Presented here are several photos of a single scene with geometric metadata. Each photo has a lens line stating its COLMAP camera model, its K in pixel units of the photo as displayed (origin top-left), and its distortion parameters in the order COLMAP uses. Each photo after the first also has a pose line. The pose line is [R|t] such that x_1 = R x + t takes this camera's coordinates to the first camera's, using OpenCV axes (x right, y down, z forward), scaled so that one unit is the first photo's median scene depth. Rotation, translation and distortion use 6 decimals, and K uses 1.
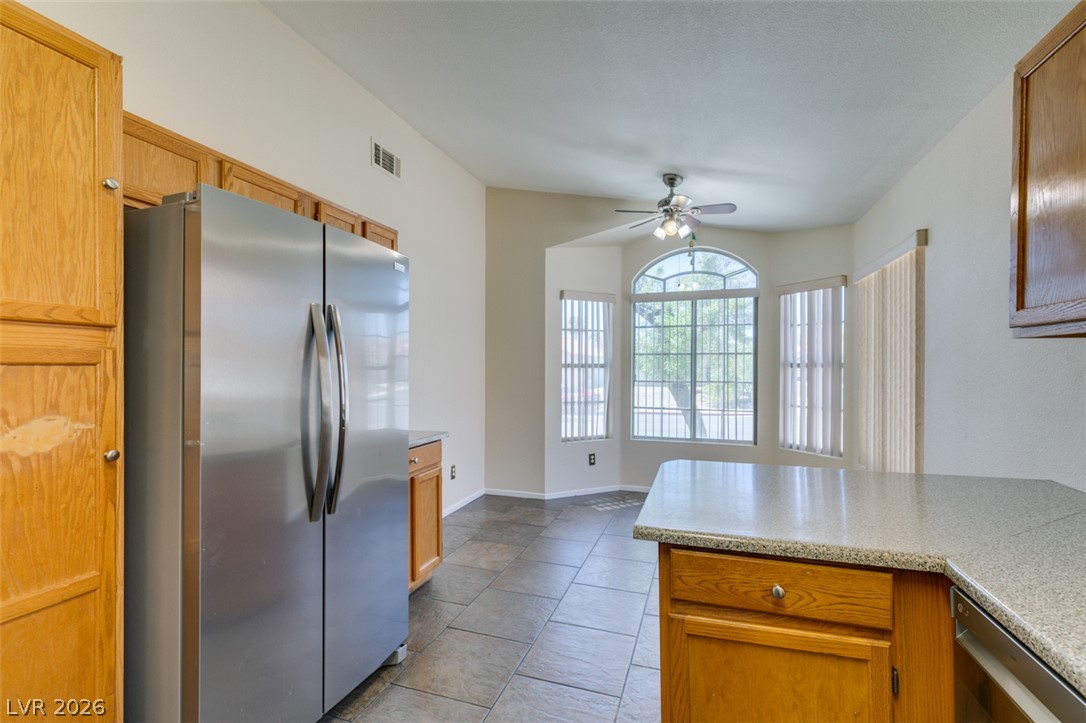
lens RADIAL K [[485.7, 0, 543.2], [0, 485.7, 367.0], [0, 0, 1]] dist [0.000112, -0.001524]
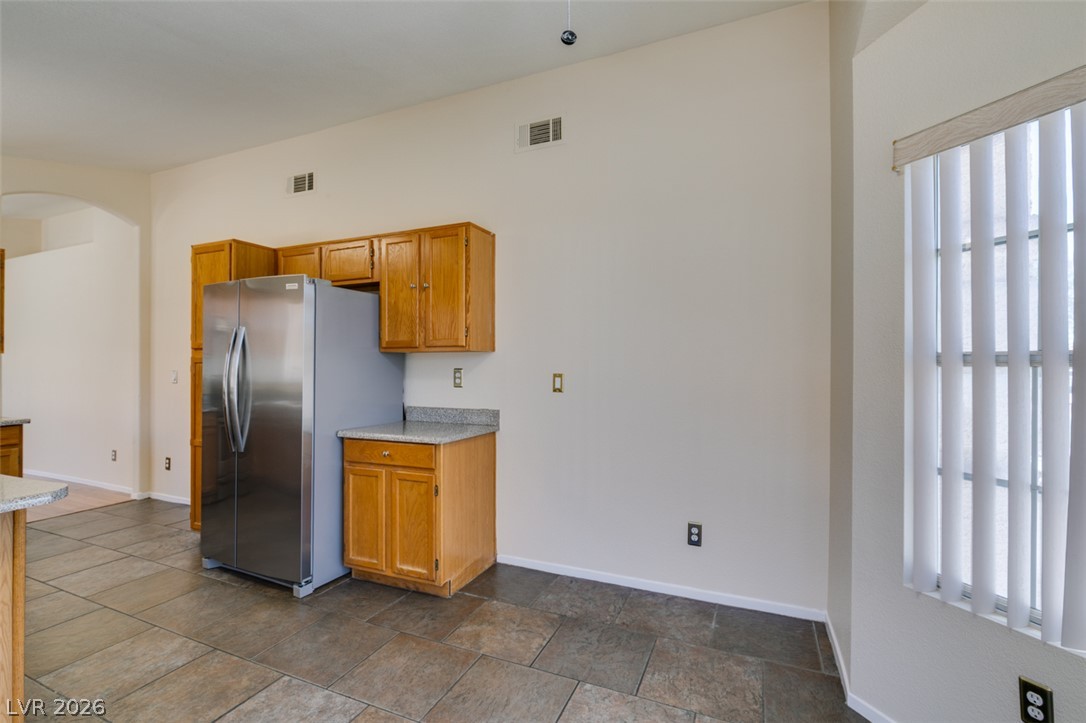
lens RADIAL K [[485.7, 0, 535.4], [0, 485.7, 361.9], [0, 0, 1]] dist [0.000112, -0.001524]
pose [[-0.093042, -0.003716, -0.995655, 0.474881], [0.000906, 0.999992, -0.003817, -0.000566], [0.995662, -0.001257, -0.093038, 0.905447]]
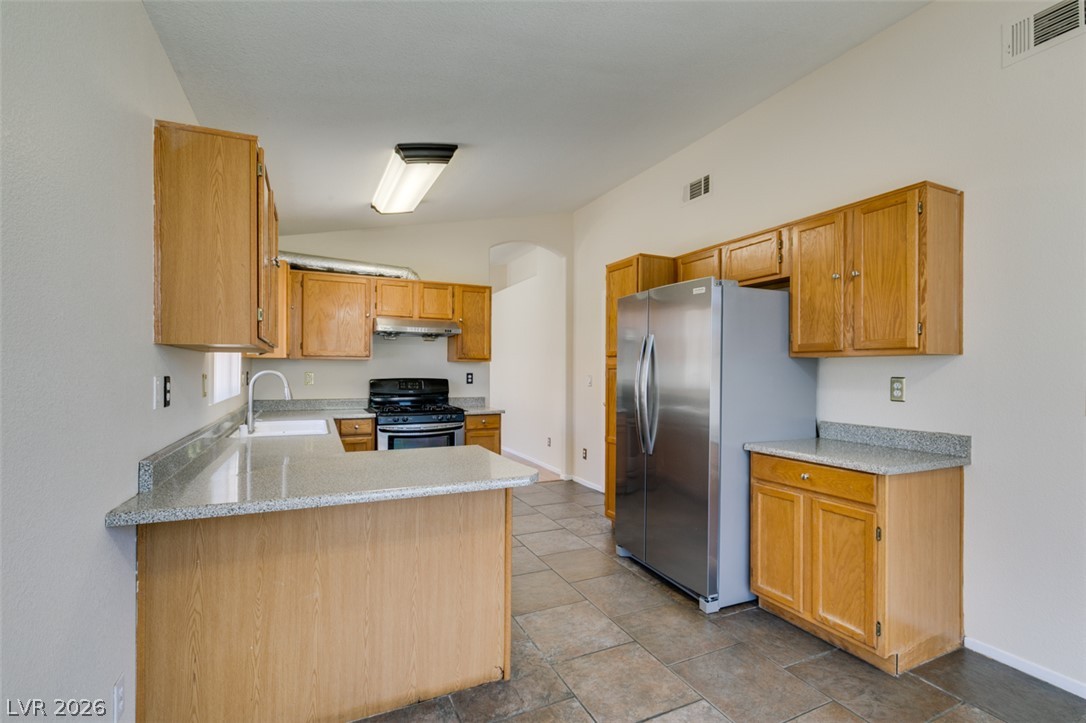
lens RADIAL K [[485.7, 0, 547.6], [0, 485.7, 369.0], [0, 0, 1]] dist [0.000112, -0.001524]
pose [[-0.714244, -0.004090, -0.699885, 0.441301], [-0.004711, 0.999988, -0.001036, -0.000551], [0.699881, 0.002557, -0.714255, 0.833241]]
